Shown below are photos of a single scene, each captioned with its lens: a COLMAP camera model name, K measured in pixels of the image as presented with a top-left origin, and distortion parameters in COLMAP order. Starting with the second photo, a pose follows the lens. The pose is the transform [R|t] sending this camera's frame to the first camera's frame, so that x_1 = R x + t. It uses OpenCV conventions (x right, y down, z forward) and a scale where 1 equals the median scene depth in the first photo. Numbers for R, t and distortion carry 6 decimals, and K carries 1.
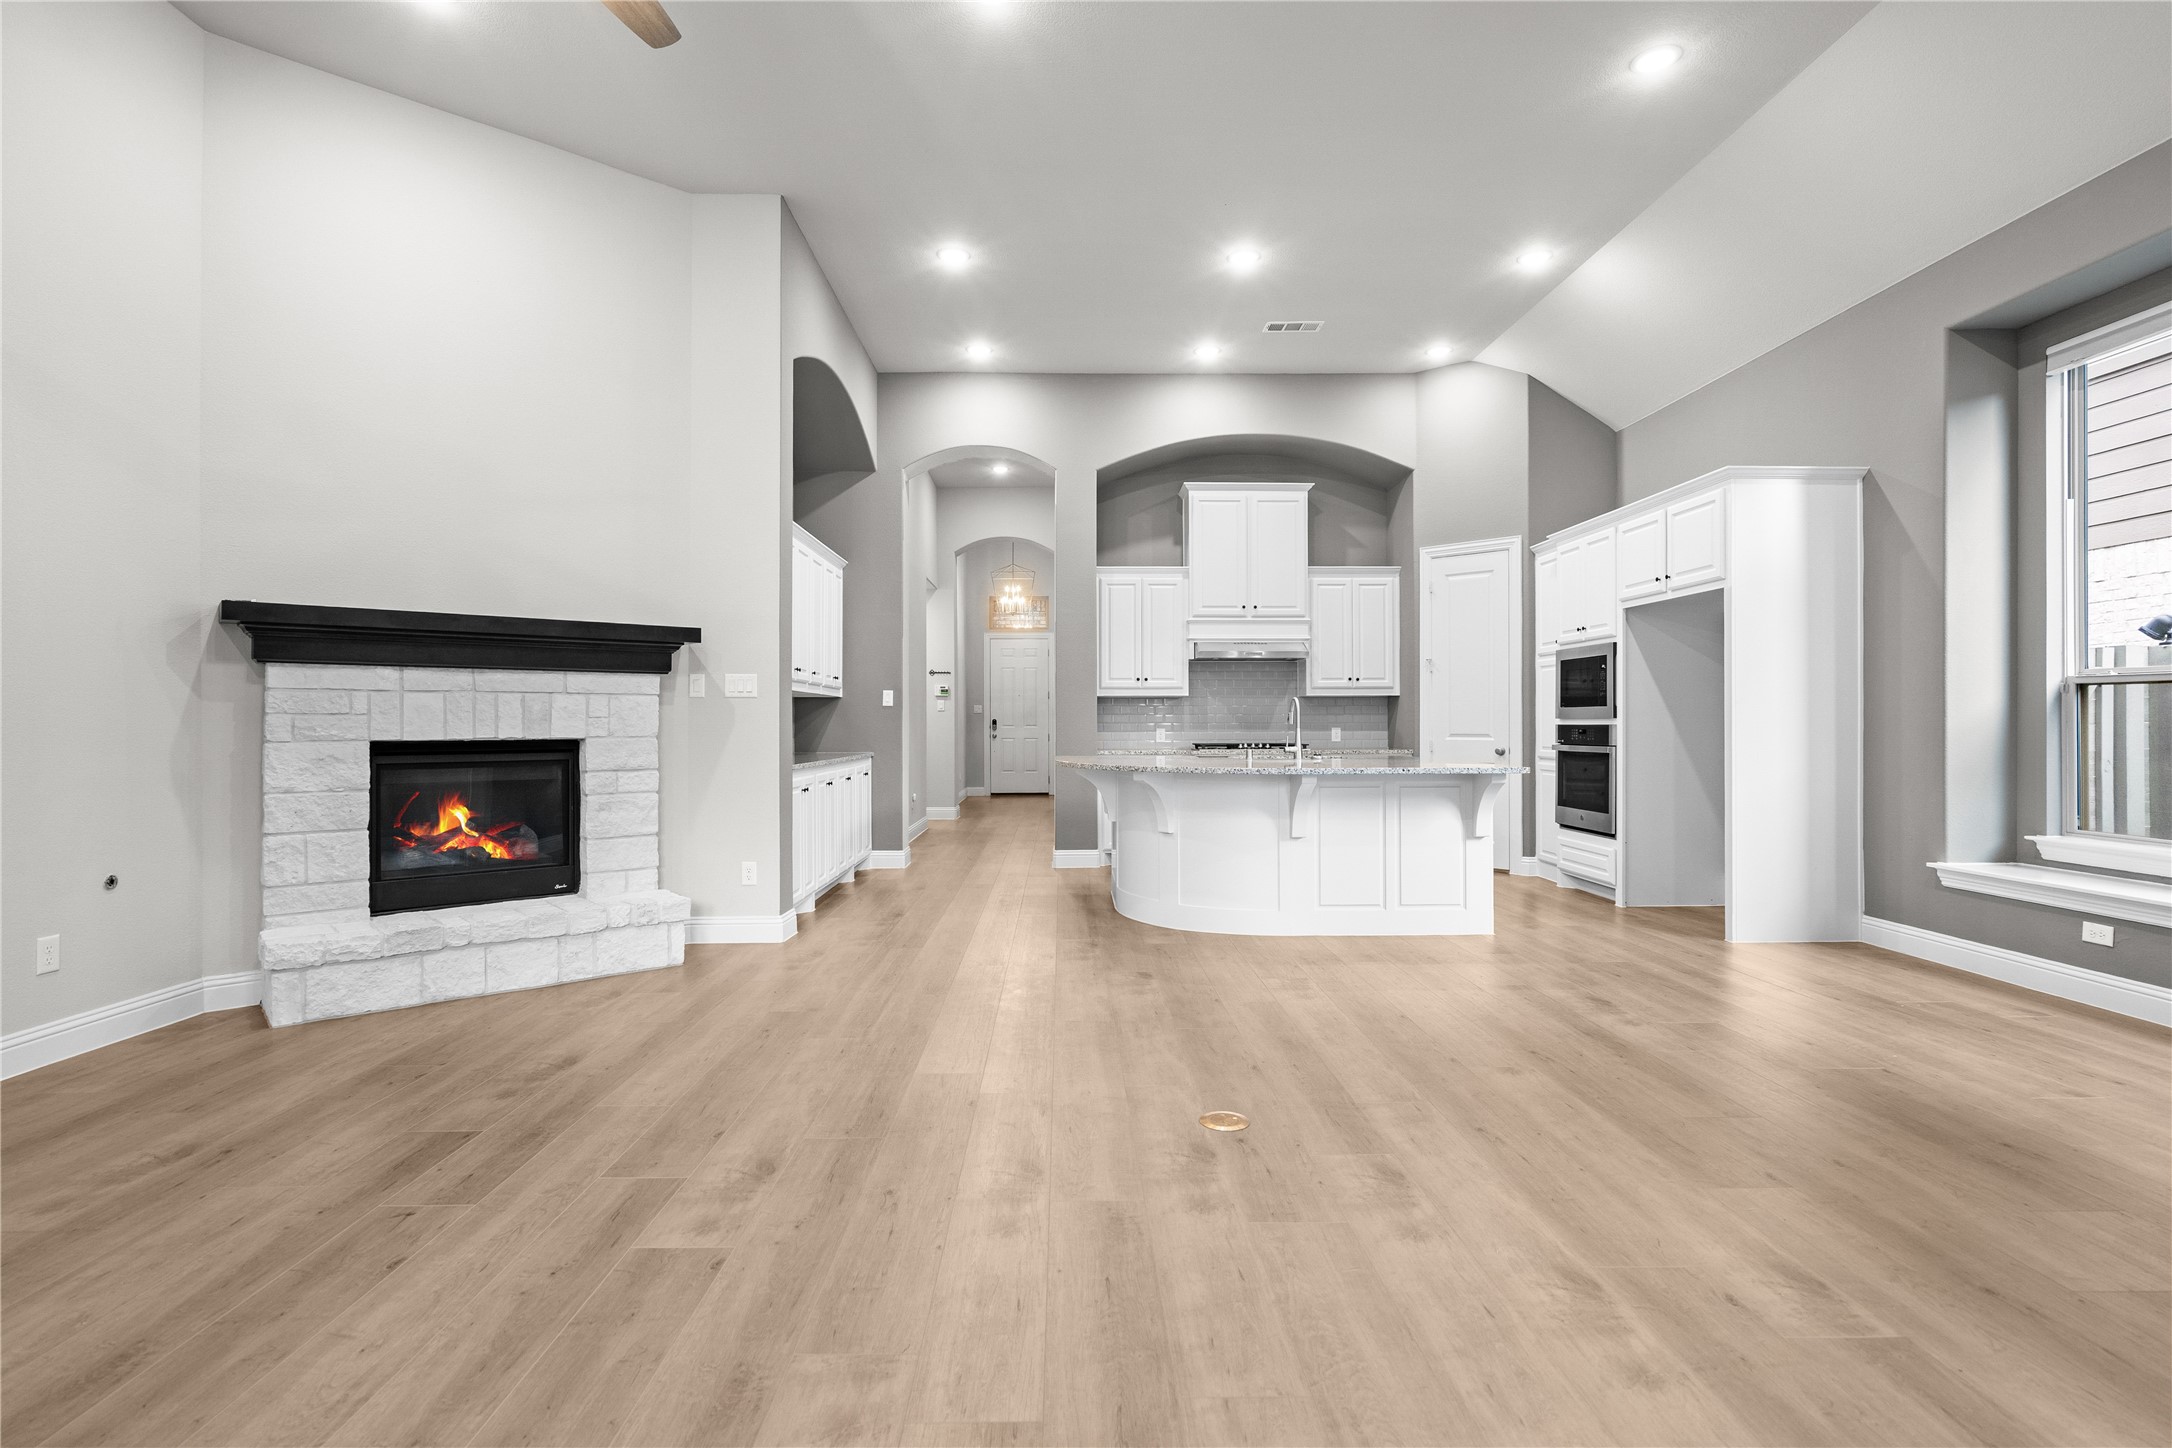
lens RADIAL K [[1031.9, 0, 1086.0], [0, 1031.9, 724.0], [0, 0, 1]] dist [0.000603, 0.000589]
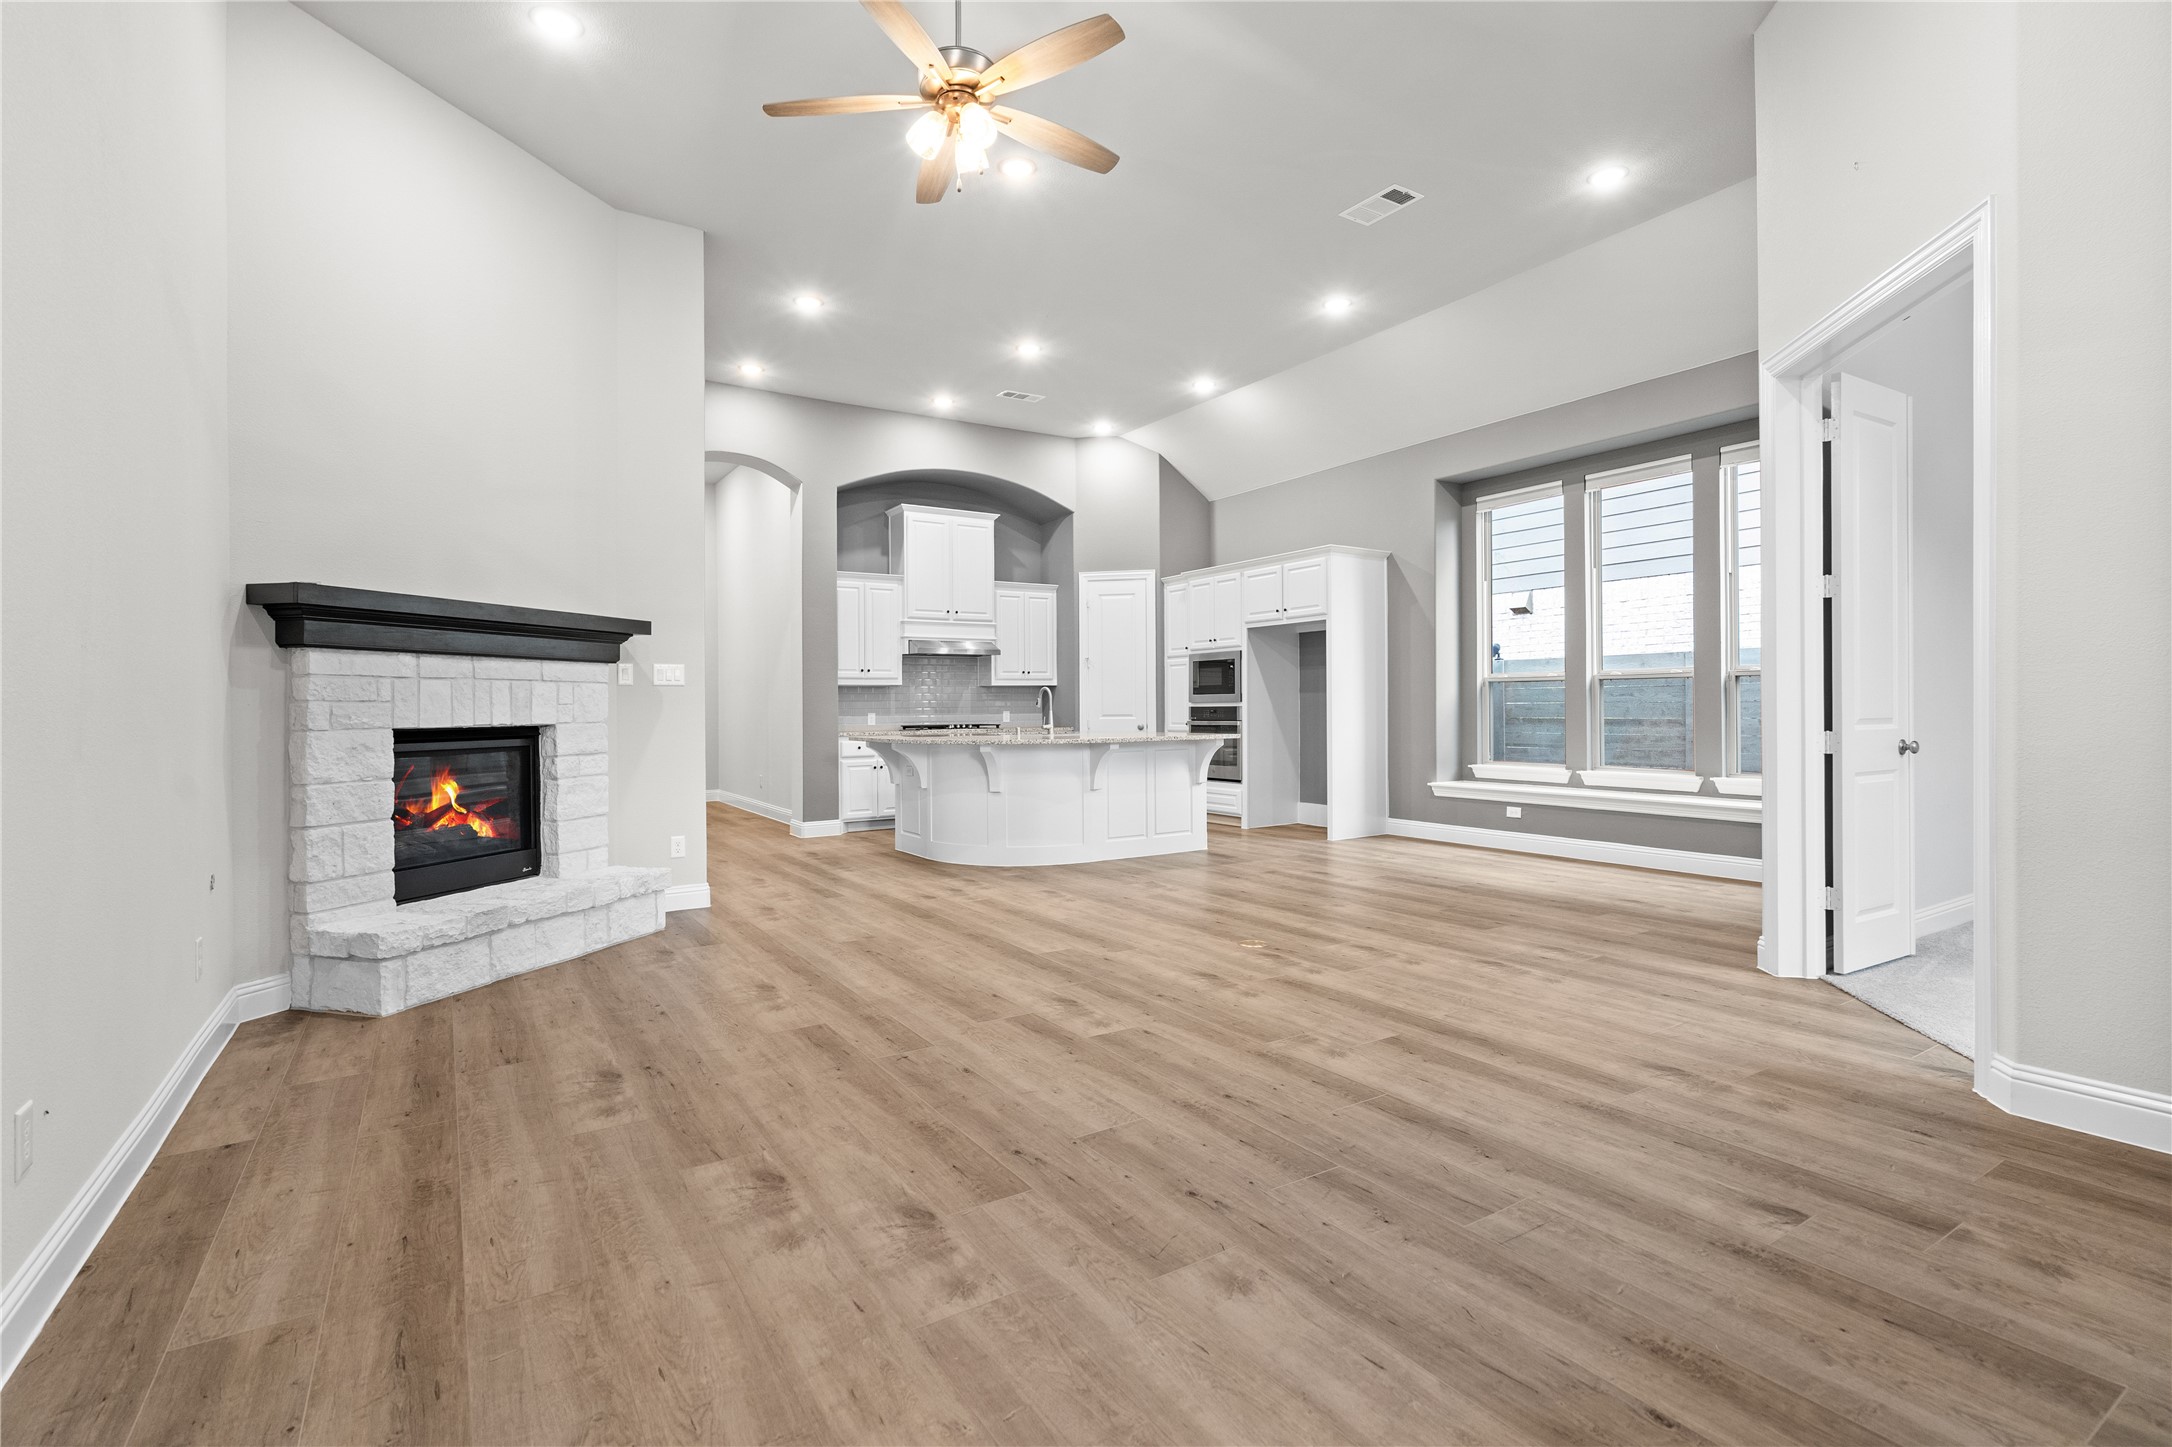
lens RADIAL K [[996.9, 0, 1084.8], [0, 996.9, 712.1], [0, 0, 1]] dist [-0.001565, 0.000063]
pose [[0.852147, -0.009720, 0.523212, -0.574032], [0.009361, 0.999951, 0.003332, 0.003443], [-0.523218, 0.002059, 0.852196, -0.136888]]
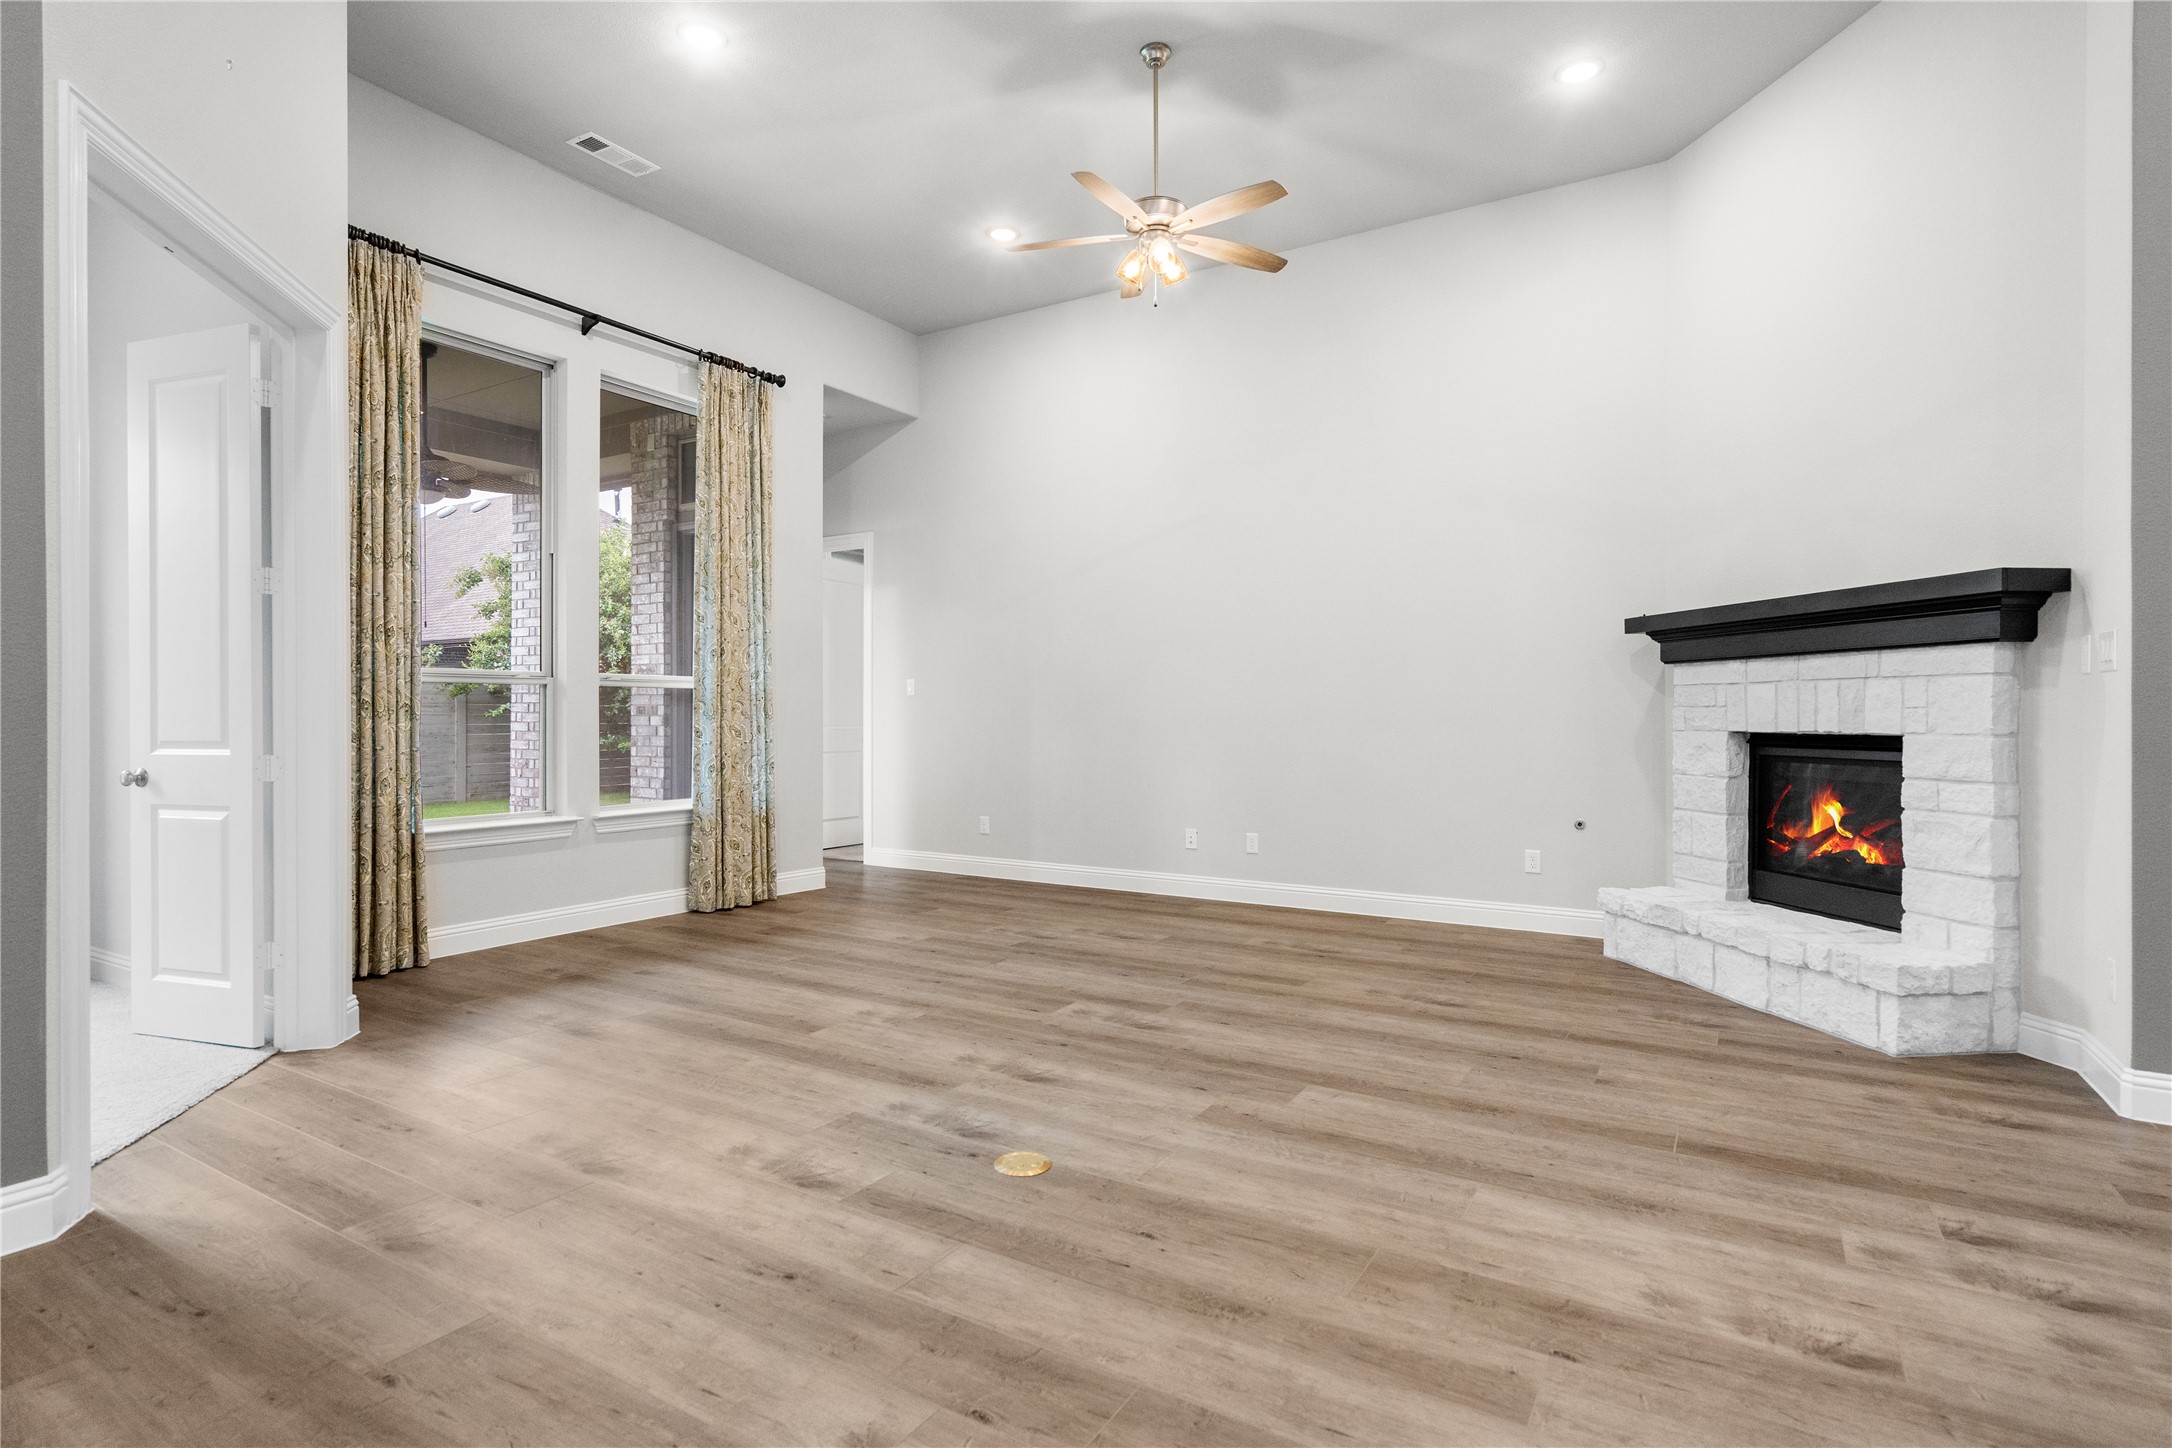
lens RADIAL K [[1081.9, 0, 1077.7], [0, 1081.9, 717.9], [0, 0, 1]] dist [0.001858, 0.000589]
pose [[-0.542506, 0.002174, -0.840049, 0.547282], [-0.001666, 0.999992, 0.003663, -0.000522], [0.840050, 0.003387, -0.542498, 0.951909]]
